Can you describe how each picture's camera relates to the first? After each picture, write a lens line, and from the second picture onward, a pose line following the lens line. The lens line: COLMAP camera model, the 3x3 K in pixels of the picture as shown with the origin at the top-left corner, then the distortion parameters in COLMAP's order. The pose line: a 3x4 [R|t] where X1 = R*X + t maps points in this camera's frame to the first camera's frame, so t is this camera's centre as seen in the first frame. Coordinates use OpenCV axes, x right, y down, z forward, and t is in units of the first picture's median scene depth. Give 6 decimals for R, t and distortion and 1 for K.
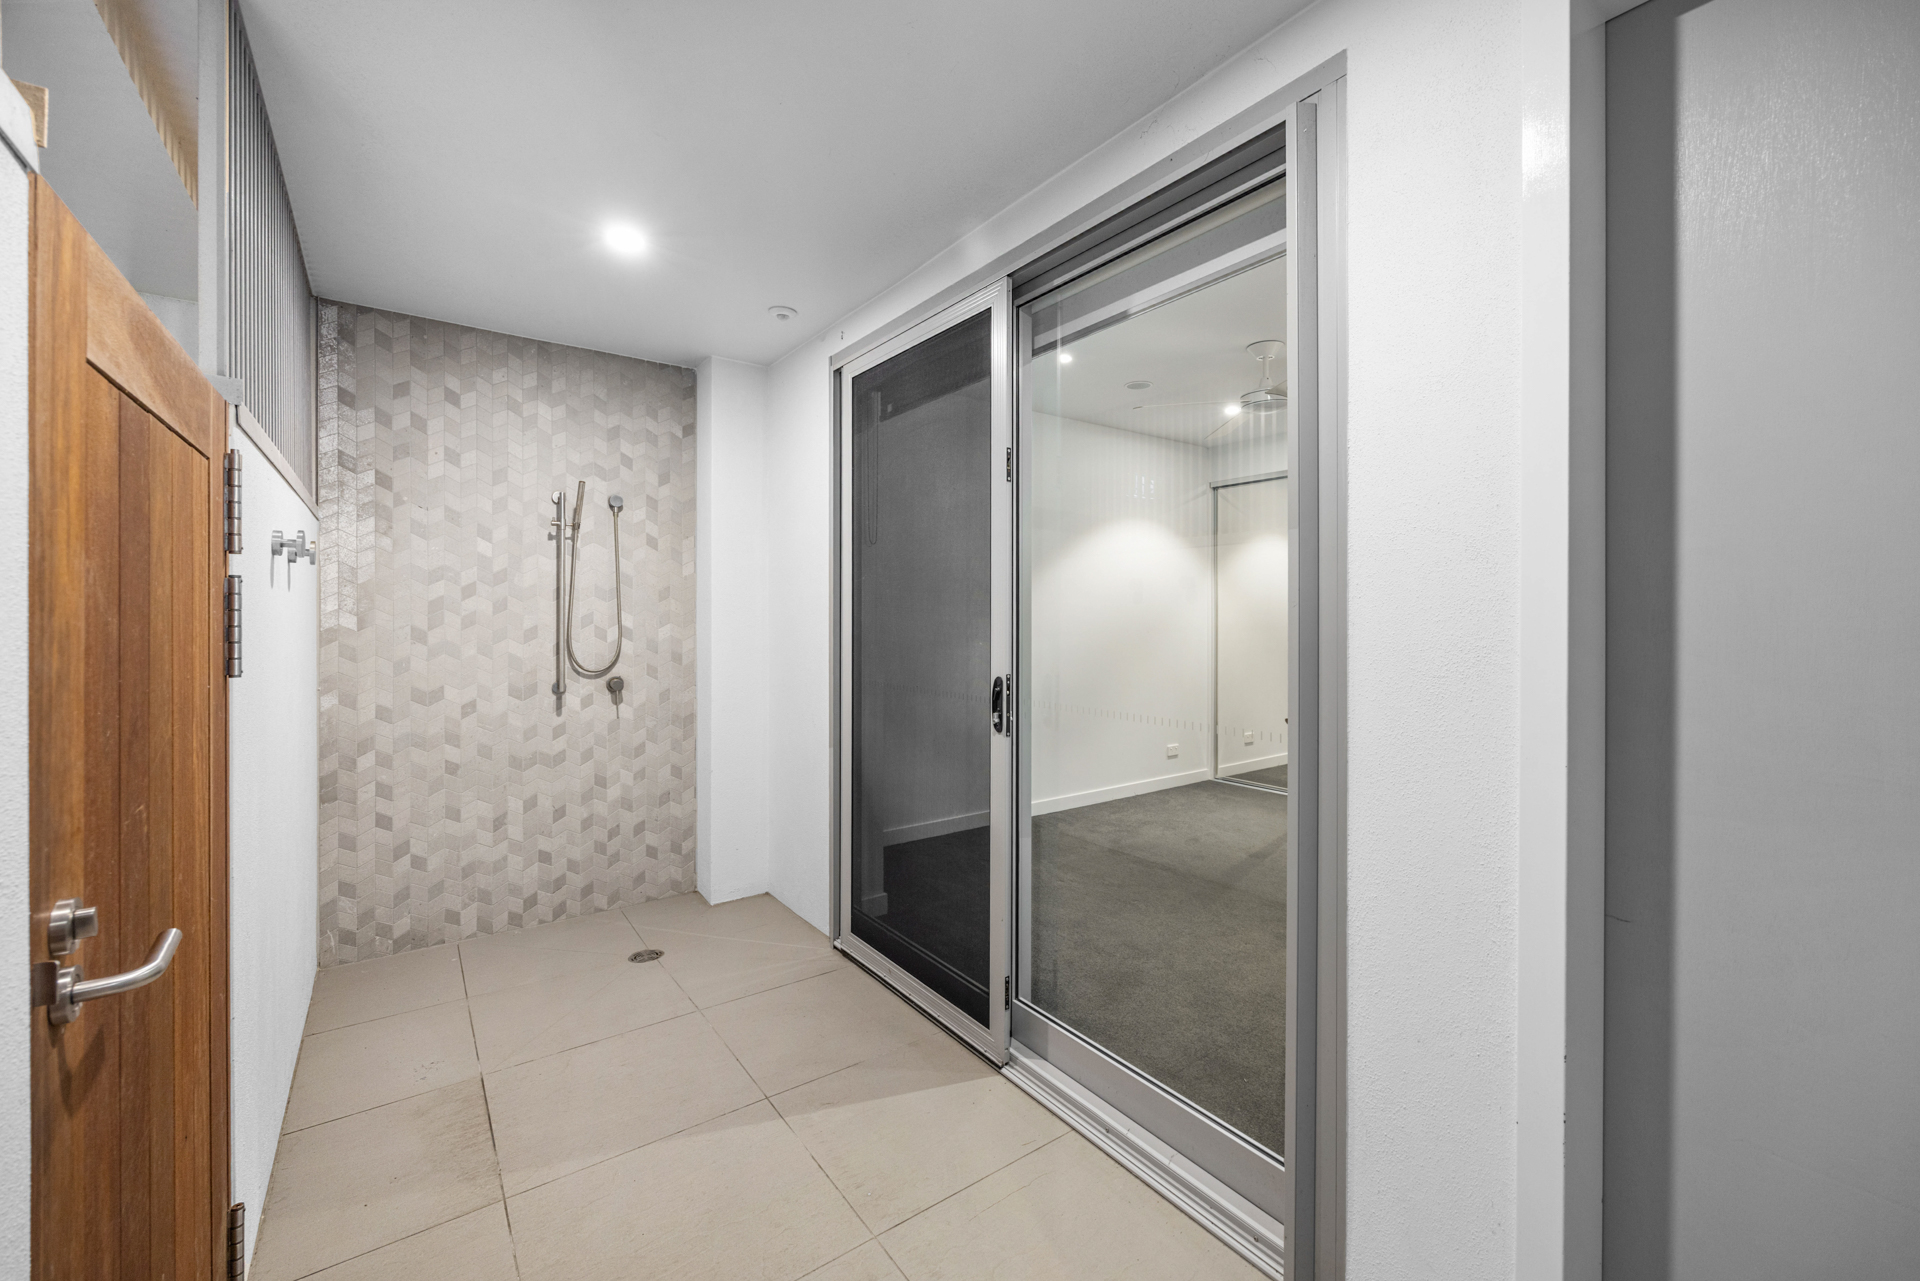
lens RADIAL K [[744.5, 0, 962.6], [0, 744.5, 621.7], [0, 0, 1]] dist [-0.002631, -0.000668]
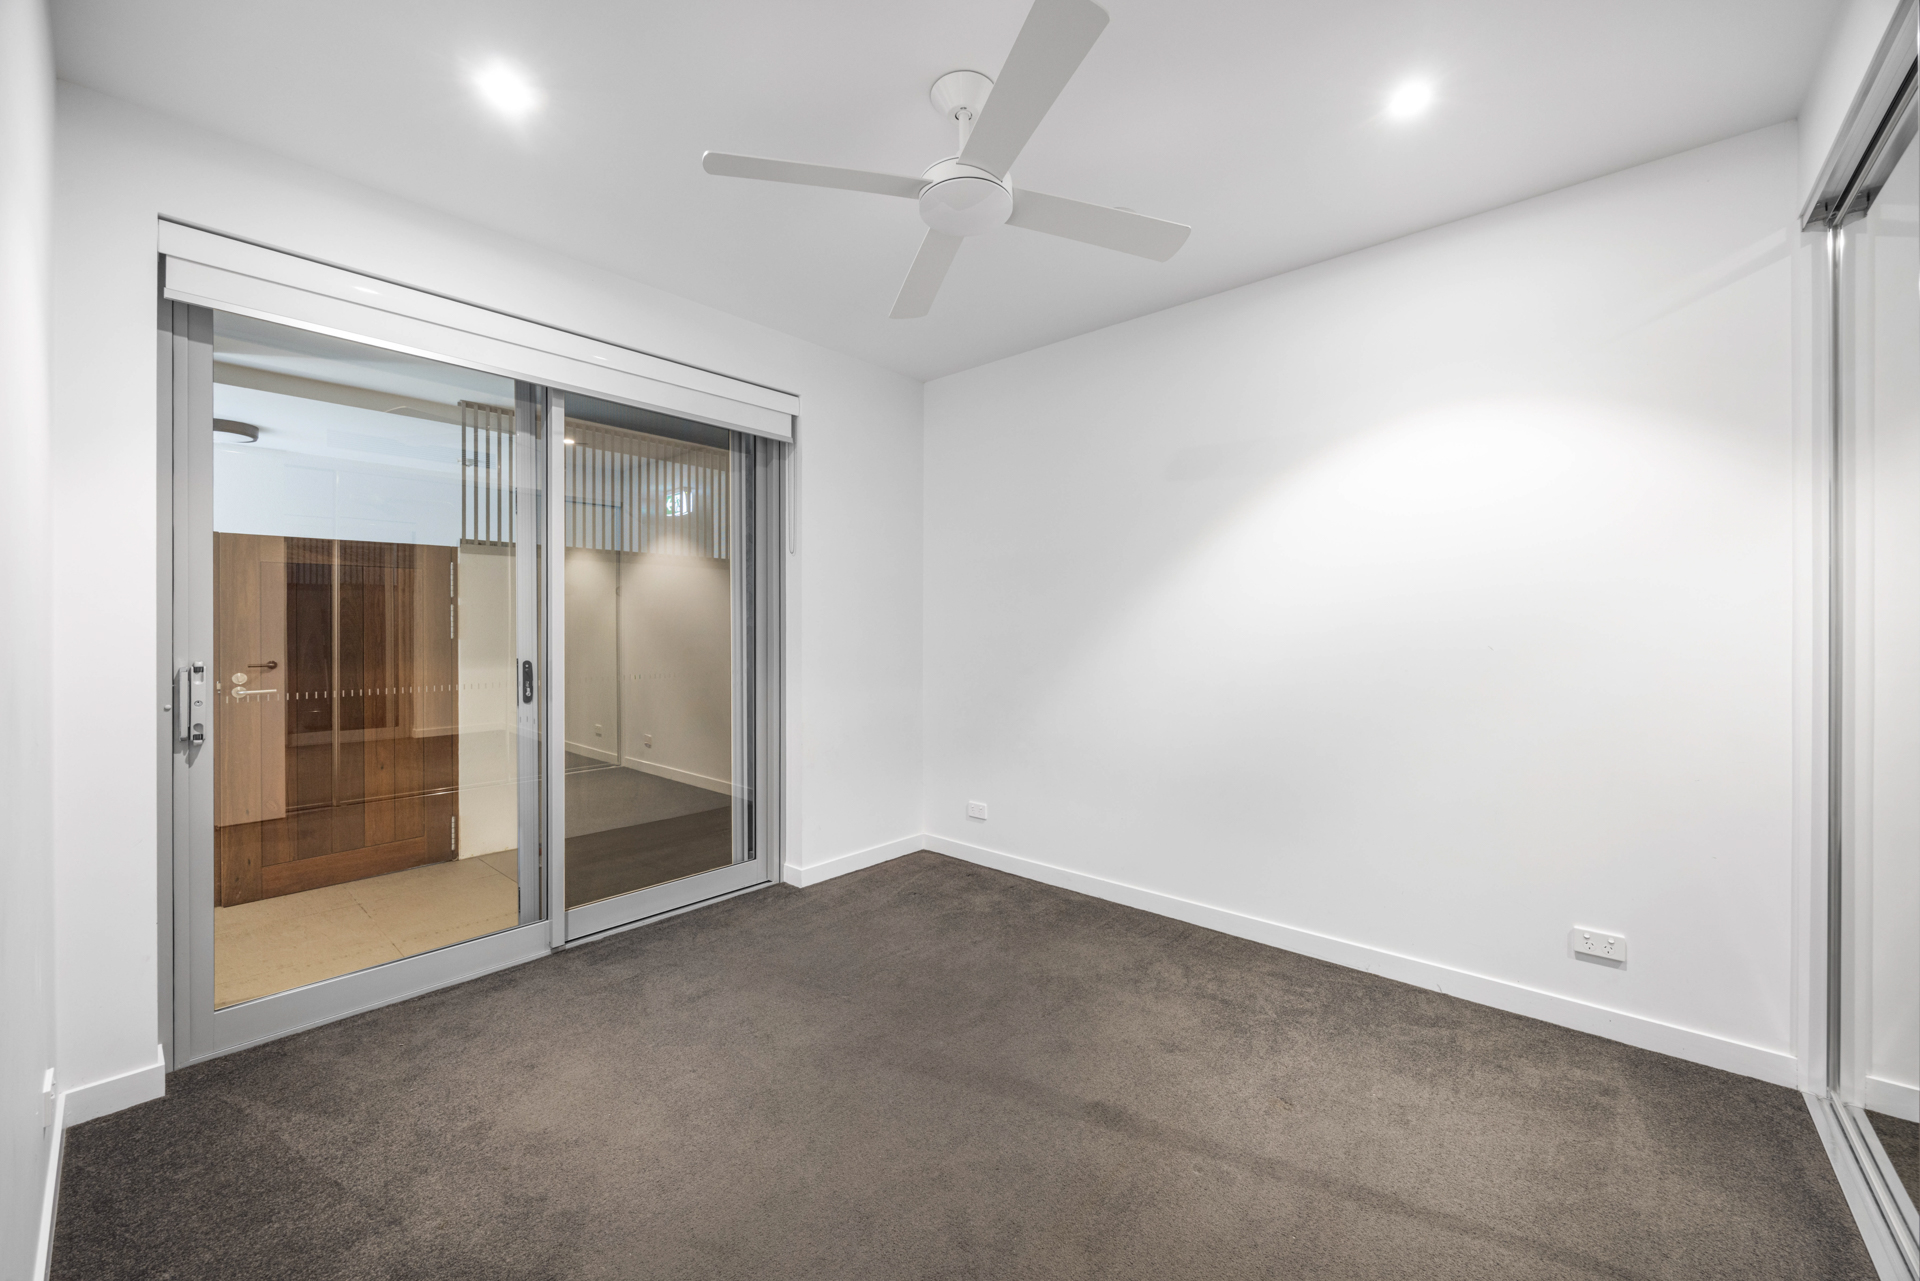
lens RADIAL K [[744.5, 0, 962.6], [0, 744.5, 621.7], [0, 0, 1]] dist [-0.002631, -0.000668]
pose [[0.219405, -0.002100, -0.975632, 0.598701], [-0.005306, 0.999980, -0.003346, 0.002142], [0.975620, 0.005910, 0.219389, 0.576220]]
